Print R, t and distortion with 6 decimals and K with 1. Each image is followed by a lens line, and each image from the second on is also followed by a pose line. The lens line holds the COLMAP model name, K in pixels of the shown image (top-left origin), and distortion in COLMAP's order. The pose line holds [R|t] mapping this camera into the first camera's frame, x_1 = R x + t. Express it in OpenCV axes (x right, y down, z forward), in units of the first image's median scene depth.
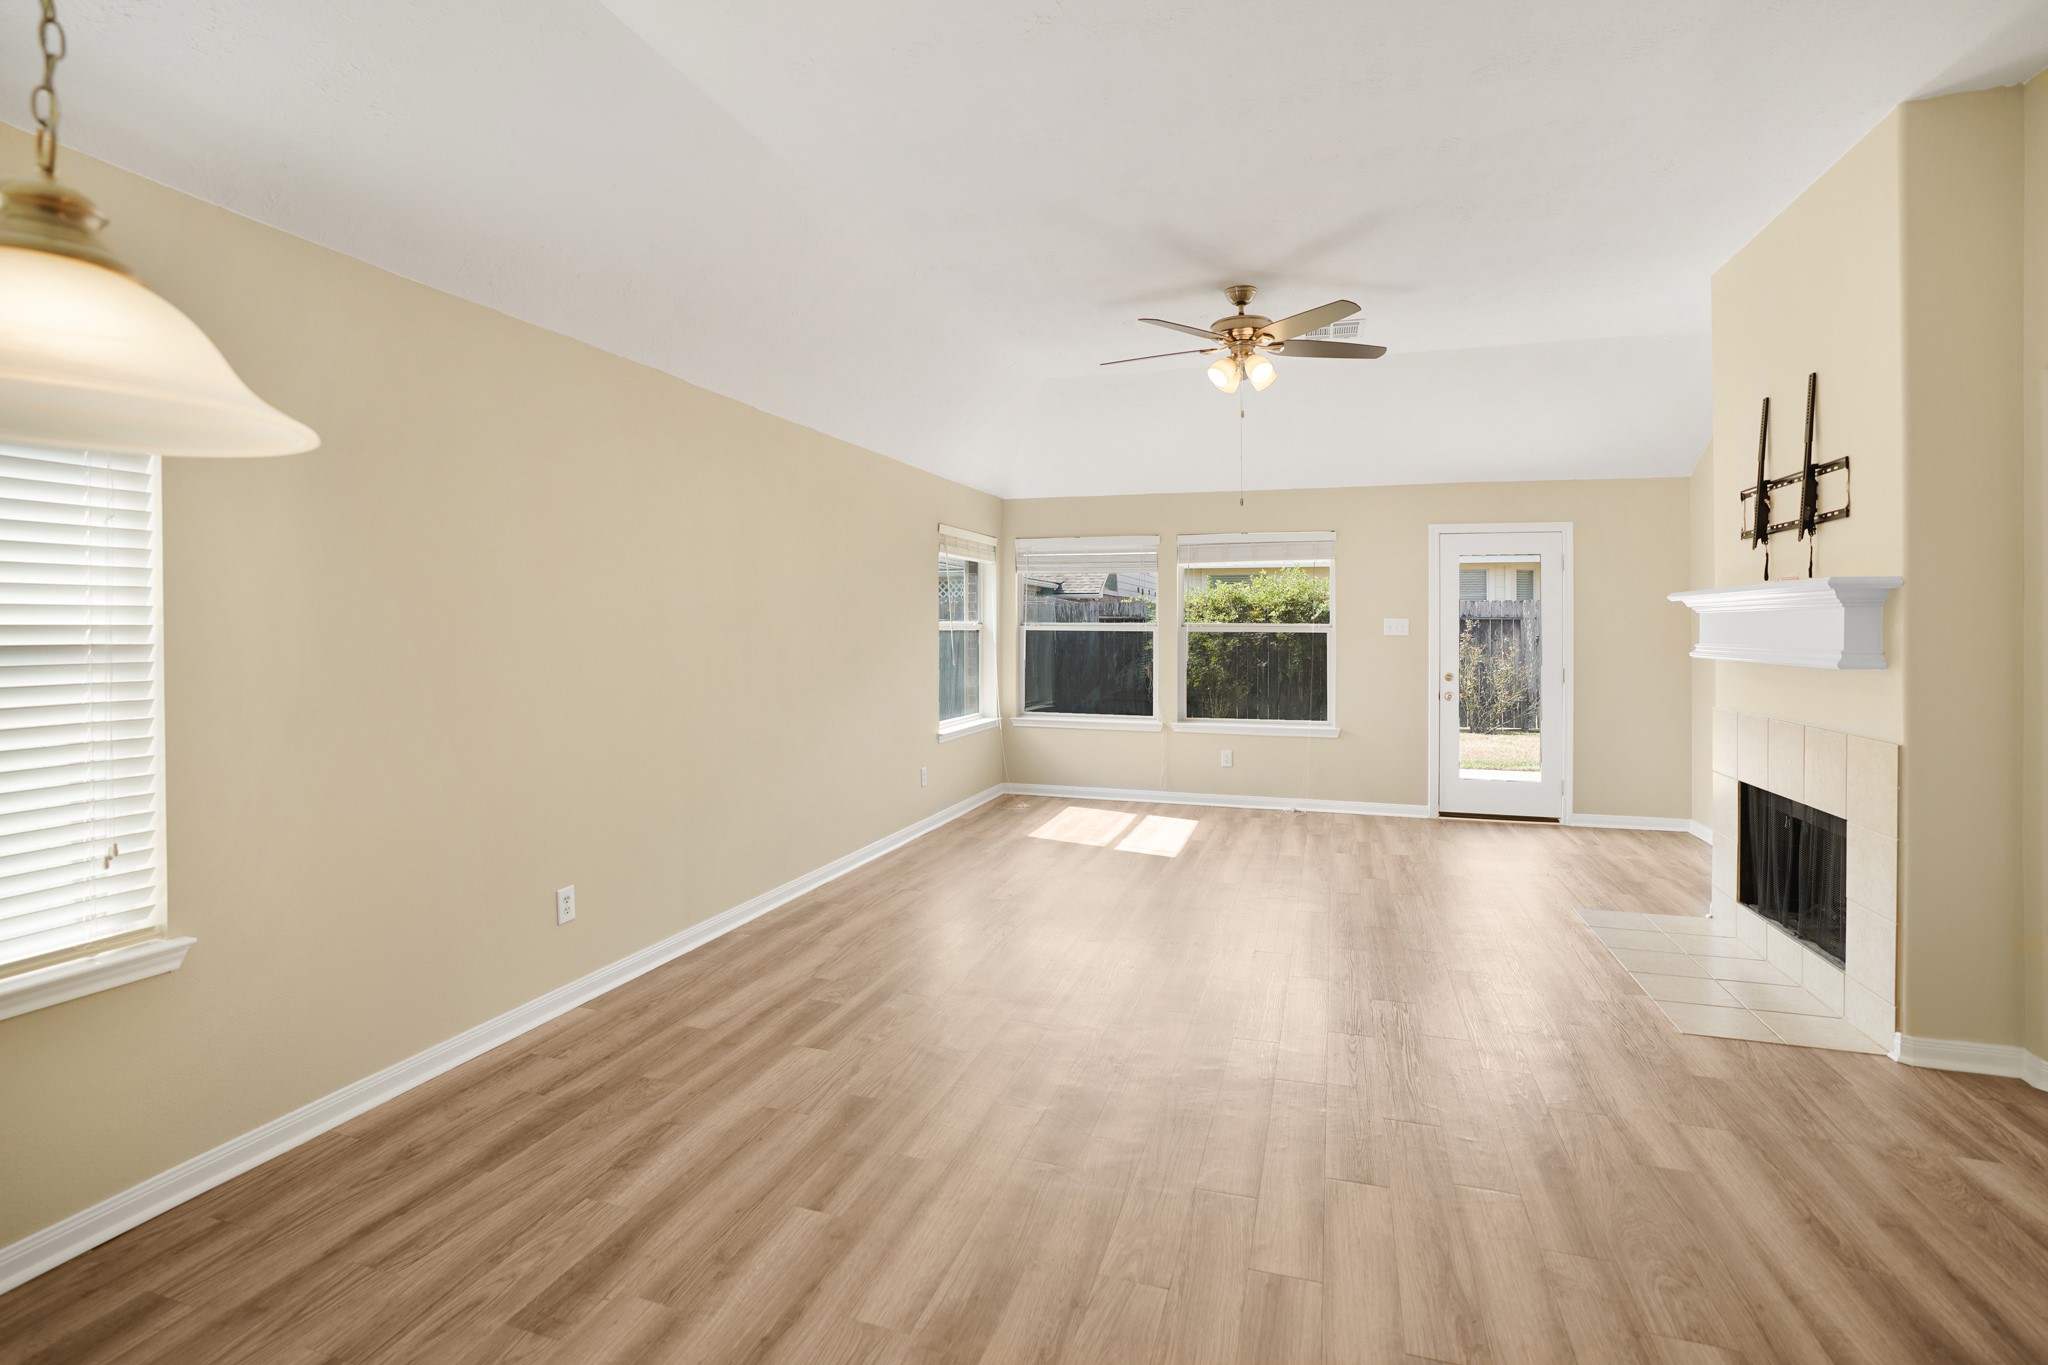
lens RADIAL K [[964.6, 0, 1032.7], [0, 964.6, 635.4], [0, 0, 1]] dist [-0.057383, 0.024172]
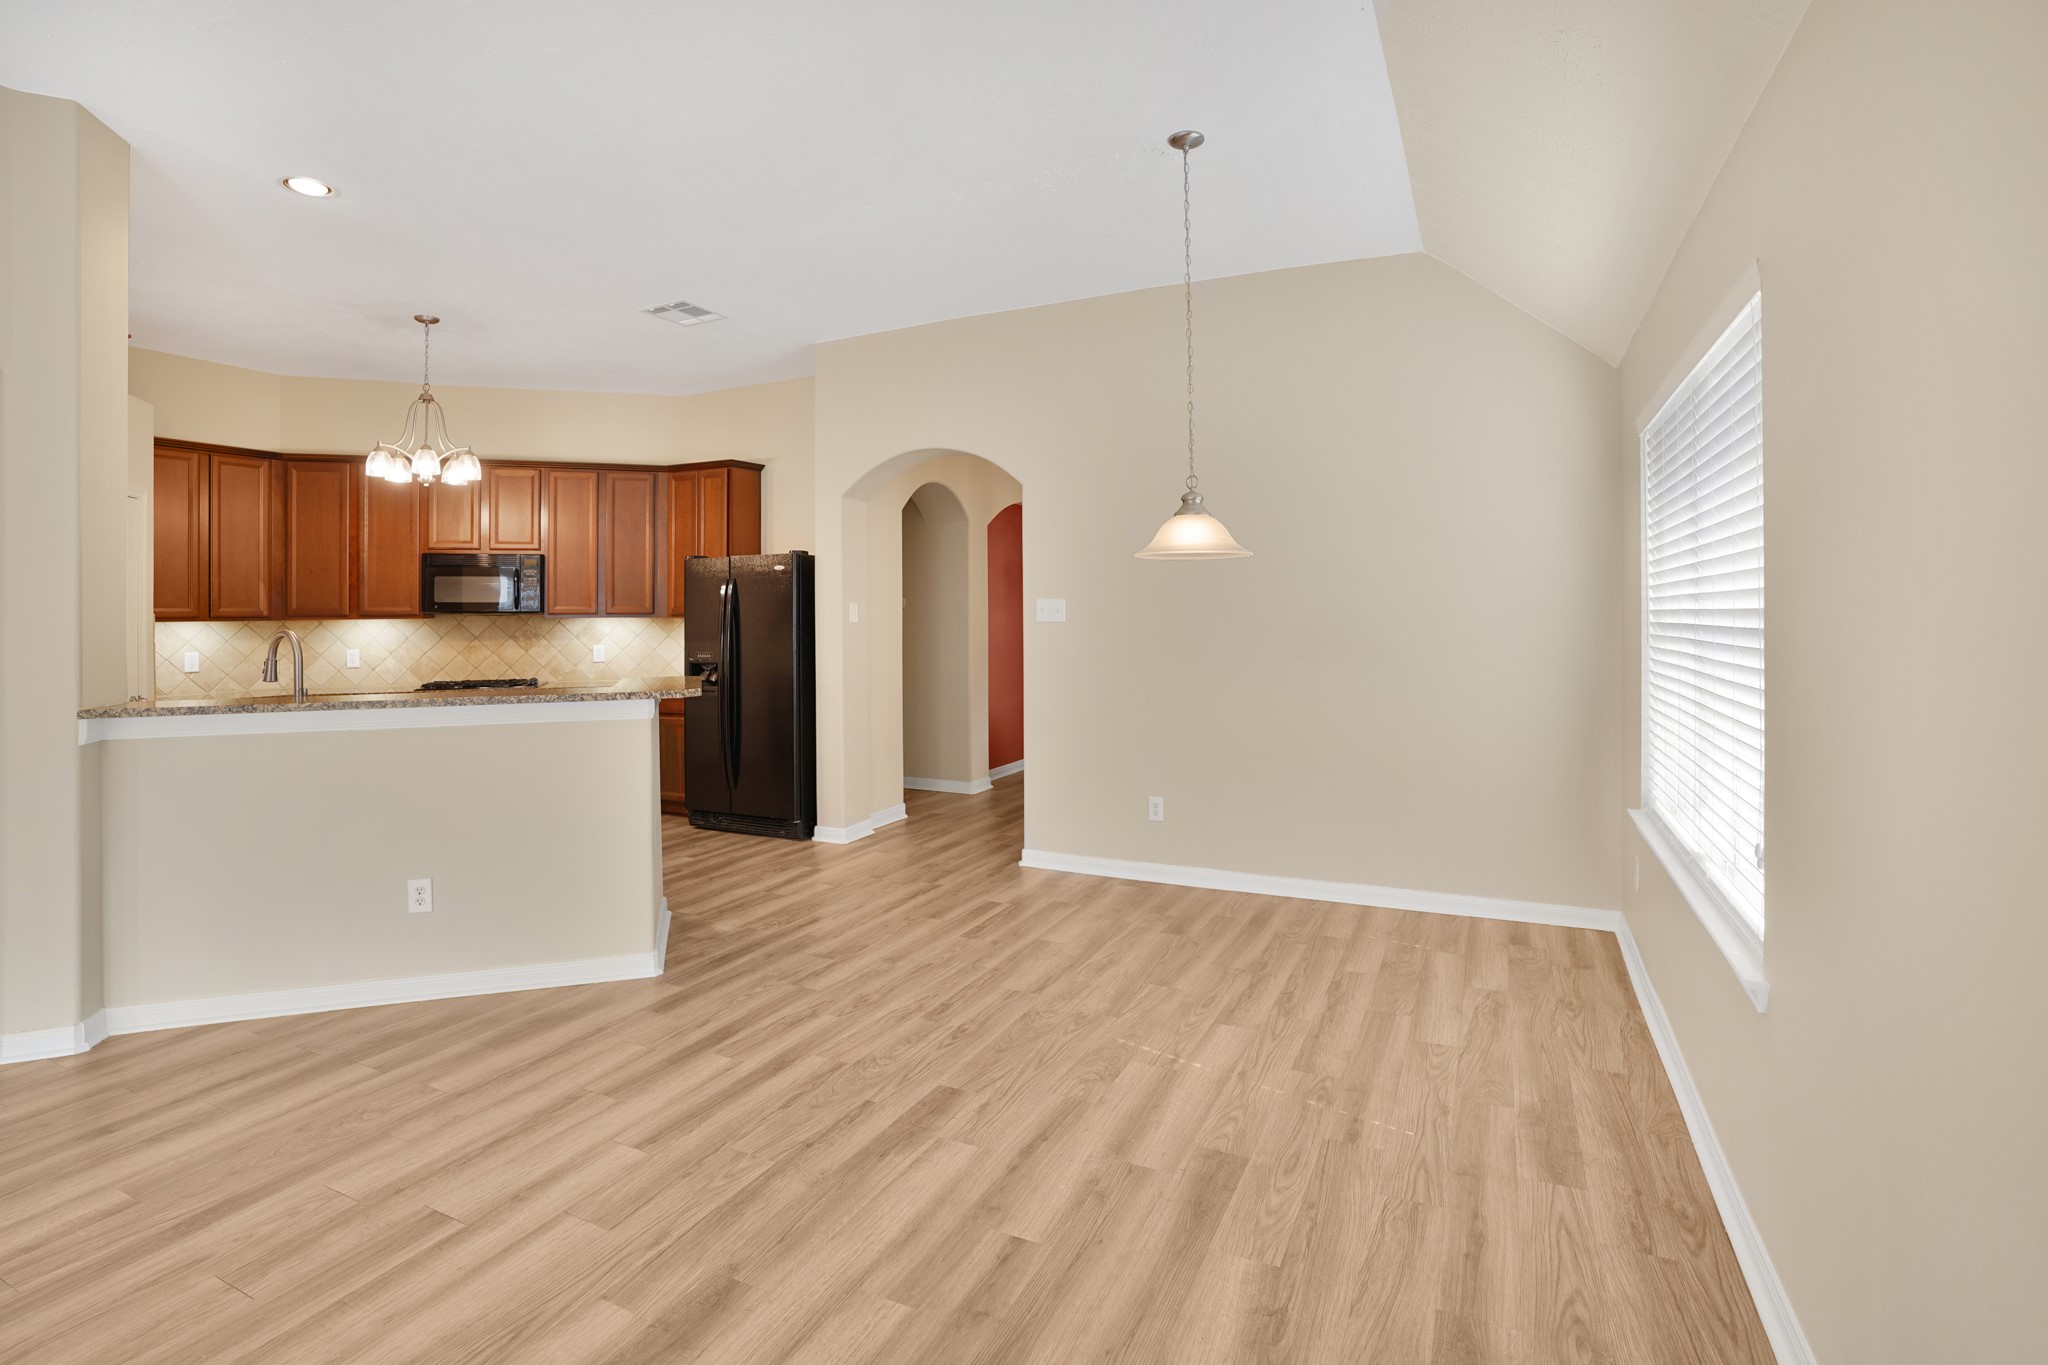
lens RADIAL K [[981.5, 0, 1029.4], [0, 981.5, 606.8], [0, 0, 1]] dist [-0.069099, 0.022690]
pose [[-0.989456, 0.004920, 0.144750, -0.243425], [0.005619, 0.999974, 0.004419, -0.012363], [-0.144724, 0.005186, -0.989458, 1.233450]]
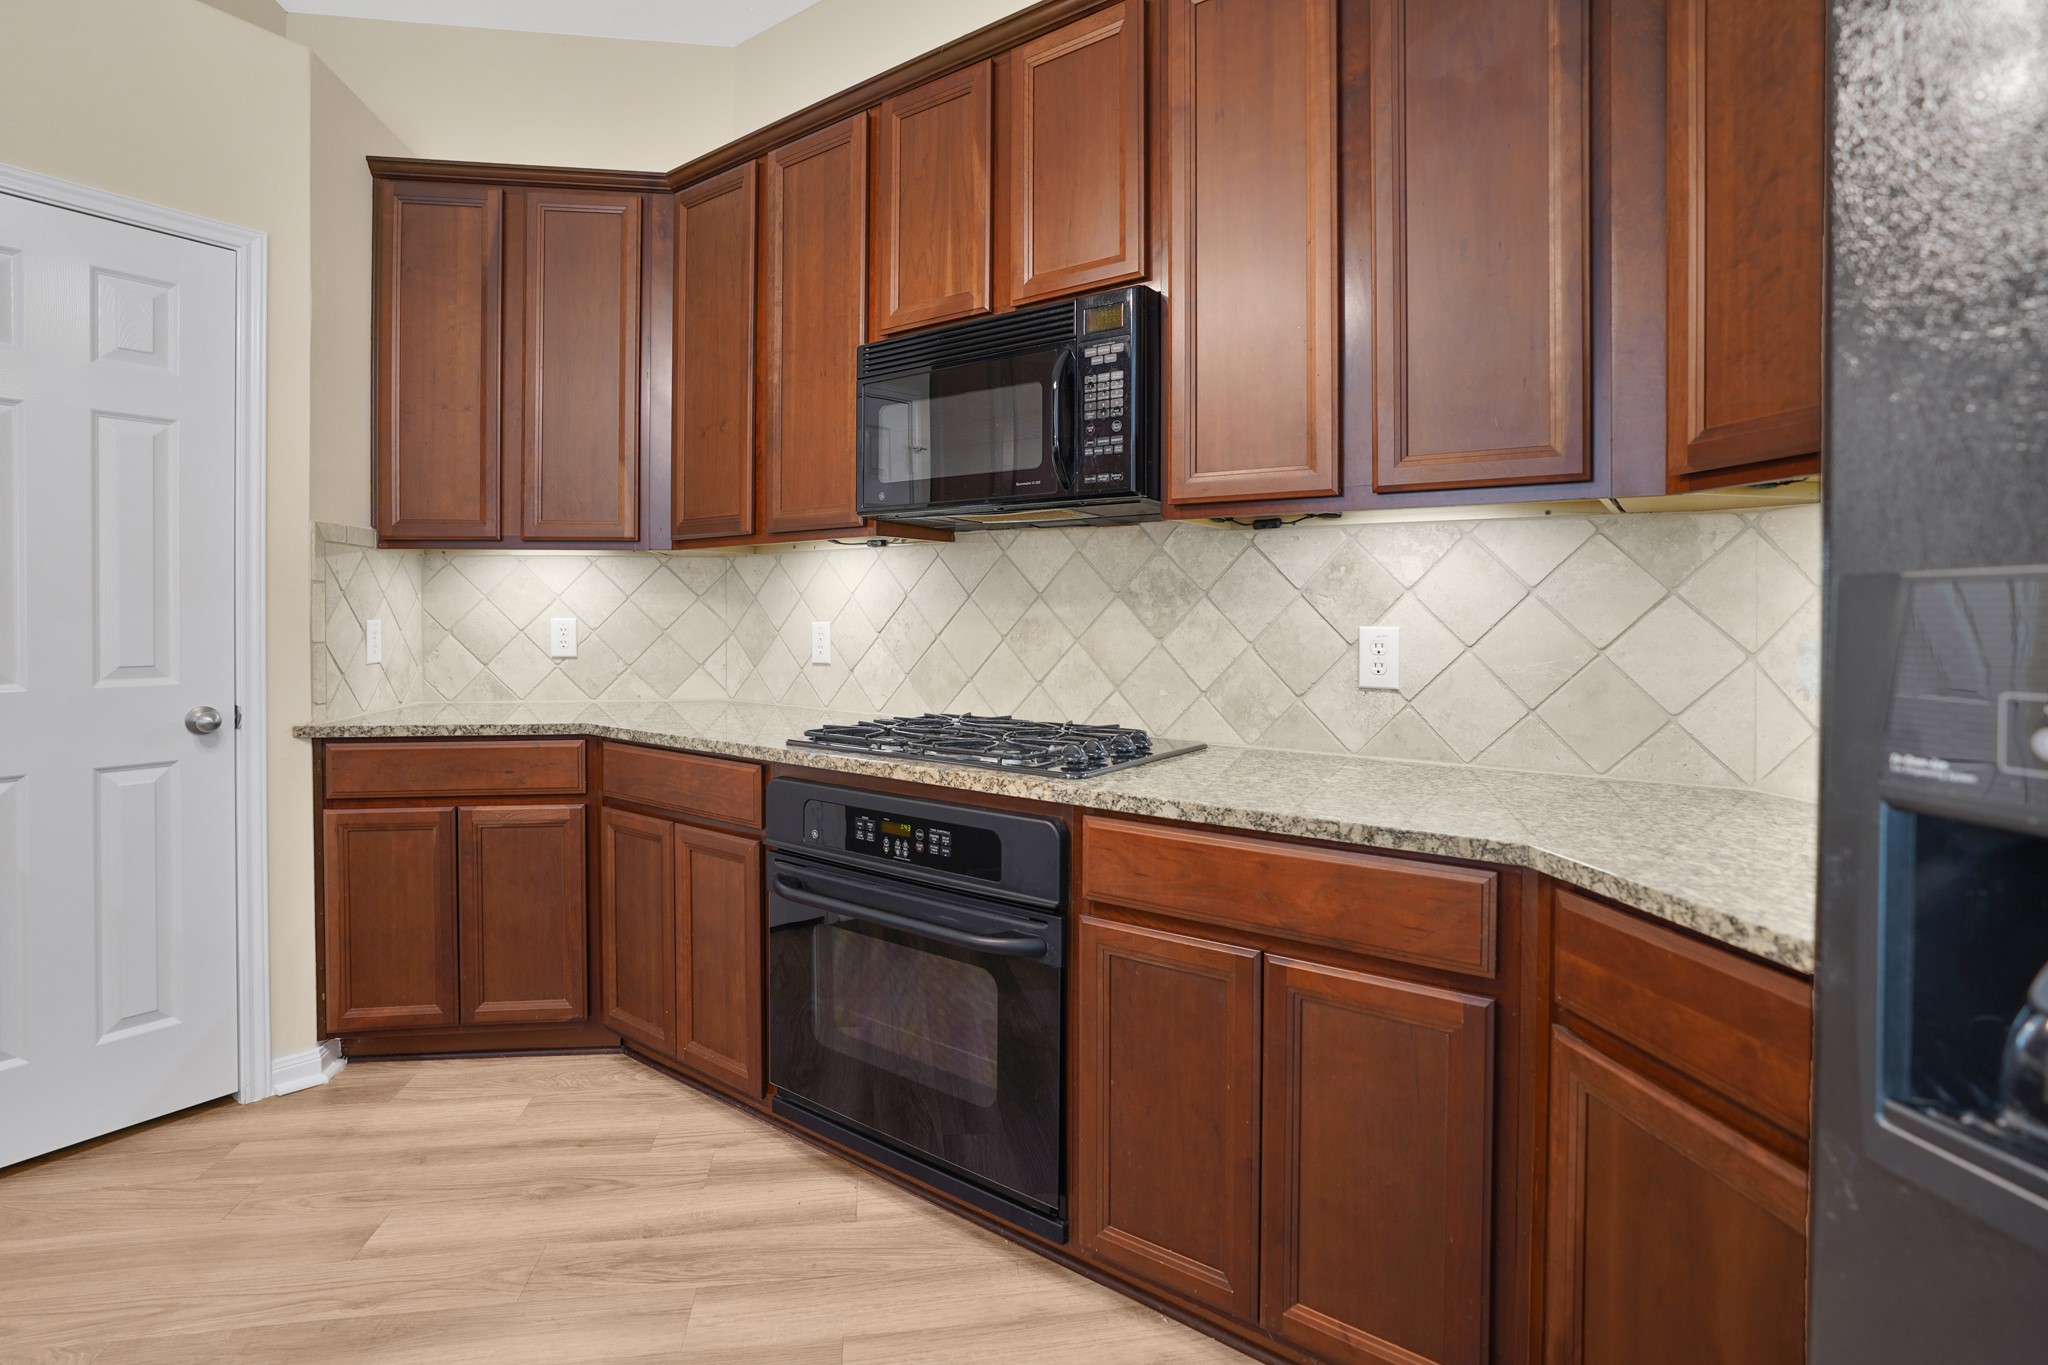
lens RADIAL K [[959.7, 0, 1029.0], [0, 959.7, 619.9], [0, 0, 1]] dist [-0.056626, 0.021773]
pose [[-0.446880, -0.011812, 0.894516, 0.555697], [0.004801, 0.999867, 0.015601, 0.059850], [-0.894581, 0.011267, -0.446763, -0.237549]]
